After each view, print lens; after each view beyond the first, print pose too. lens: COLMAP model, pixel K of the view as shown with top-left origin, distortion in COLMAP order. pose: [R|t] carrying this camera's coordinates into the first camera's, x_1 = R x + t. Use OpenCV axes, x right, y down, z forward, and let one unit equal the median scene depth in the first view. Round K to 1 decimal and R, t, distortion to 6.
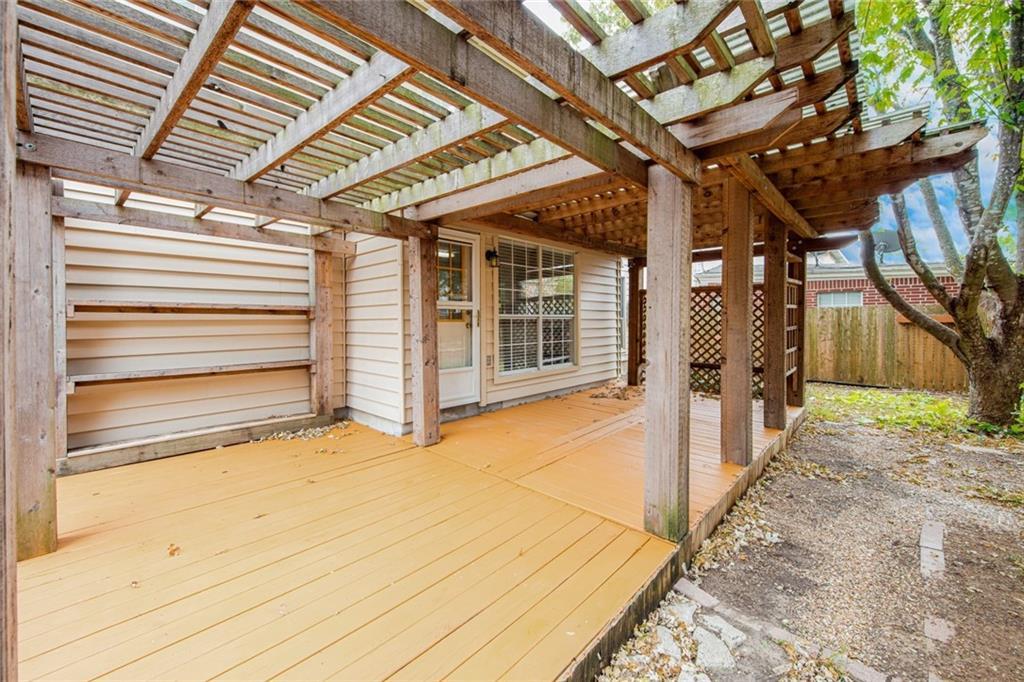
lens RADIAL K [[406.8, 0, 512.2], [0, 406.8, 321.6], [0, 0, 1]] dist [0.003481, -0.002583]
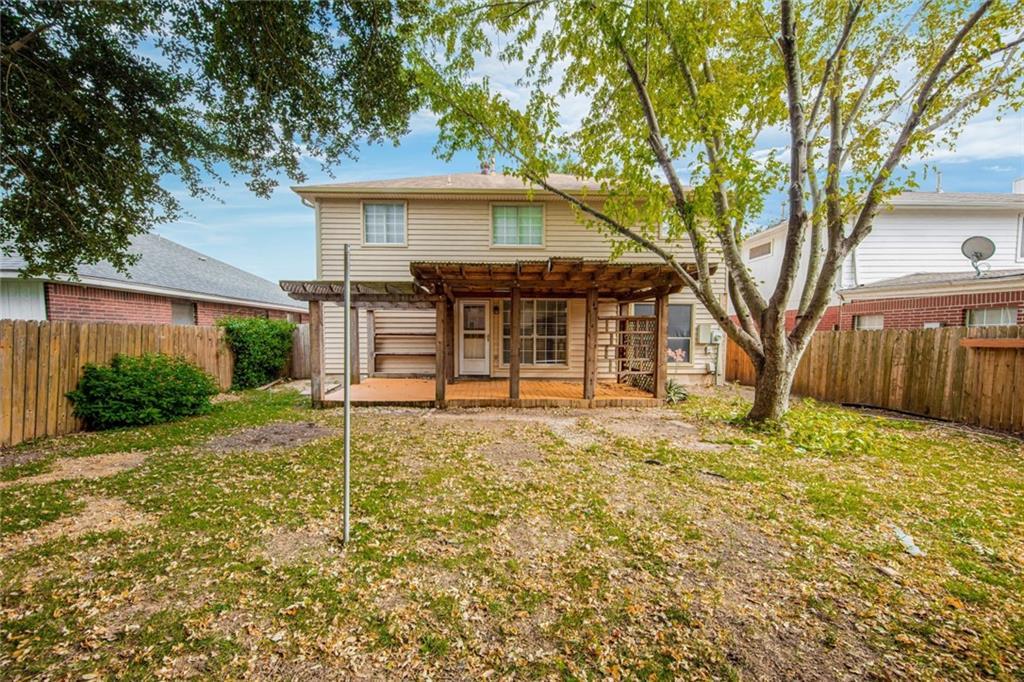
lens RADIAL K [[406.8, 0, 496.4], [0, 406.8, 360.5], [0, 0, 1]] dist [0.003481, -0.002583]
pose [[0.699461, 0.050780, -0.712865, 1.524940], [-0.010428, 0.998091, 0.060866, -0.019314], [0.714595, -0.035139, 0.698656, -0.530221]]
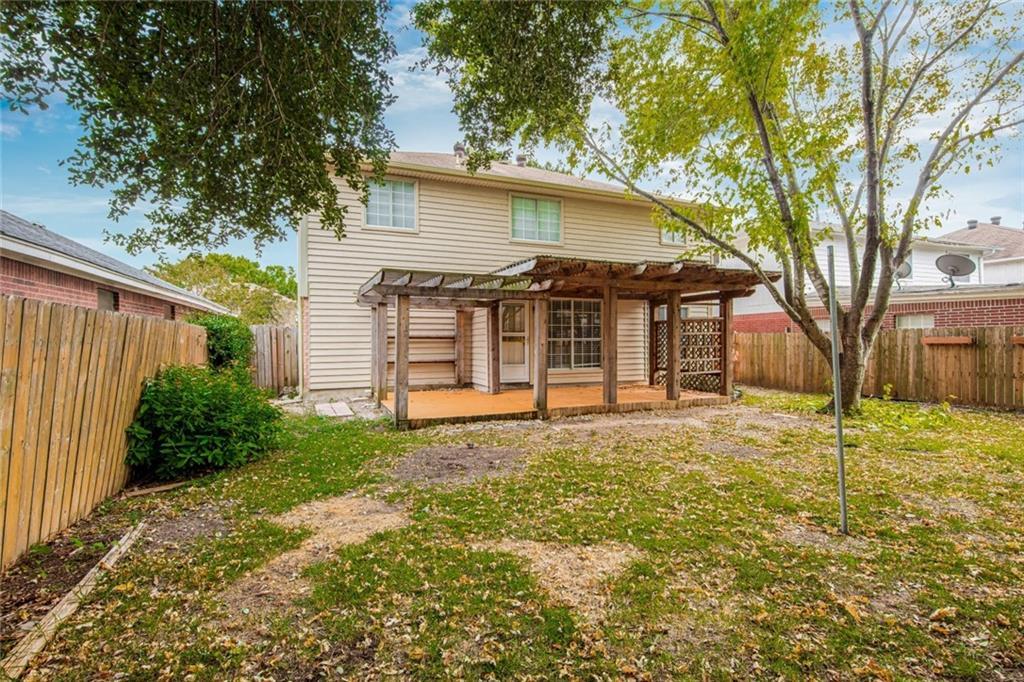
lens RADIAL K [[469.9, 0, 518.4], [0, 469.9, 337.8], [0, 0, 1]] dist [0.007932, -0.002632]
pose [[0.912740, -0.002561, -0.408533, 0.809195], [-0.001642, 0.999949, -0.009936, 0.001929], [0.408538, 0.009740, 0.912689, -1.124287]]
